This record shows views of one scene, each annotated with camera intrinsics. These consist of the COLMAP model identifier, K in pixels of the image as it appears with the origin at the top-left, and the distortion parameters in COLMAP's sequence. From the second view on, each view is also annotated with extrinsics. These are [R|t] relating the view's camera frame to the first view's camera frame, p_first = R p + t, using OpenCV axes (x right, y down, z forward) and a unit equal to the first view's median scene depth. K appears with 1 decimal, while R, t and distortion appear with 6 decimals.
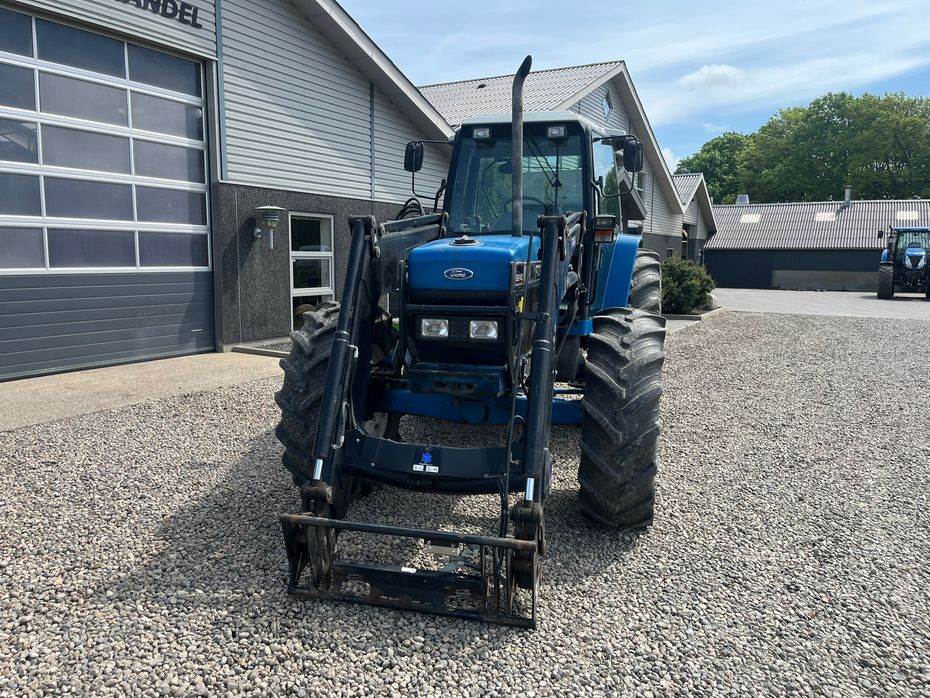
lens RADIAL K [[703.7, 0, 456.2], [0, 703.7, 339.1], [0, 0, 1]] dist [0.086535, -0.119904]
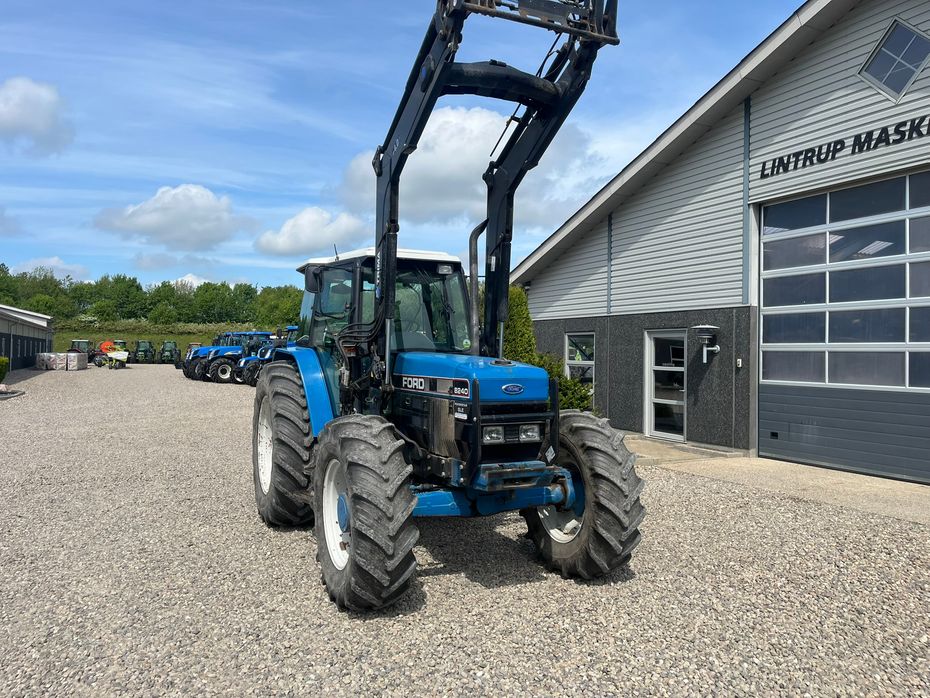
lens RADIAL K [[703.7, 0, 467.7], [0, 703.7, 338.9], [0, 0, 1]] dist [0.086535, -0.119904]
pose [[-0.557430, -0.034519, -0.829506, 0.678845], [-0.118005, 0.992285, 0.038006, -0.120485], [0.821795, 0.119071, -0.557203, 0.932637]]
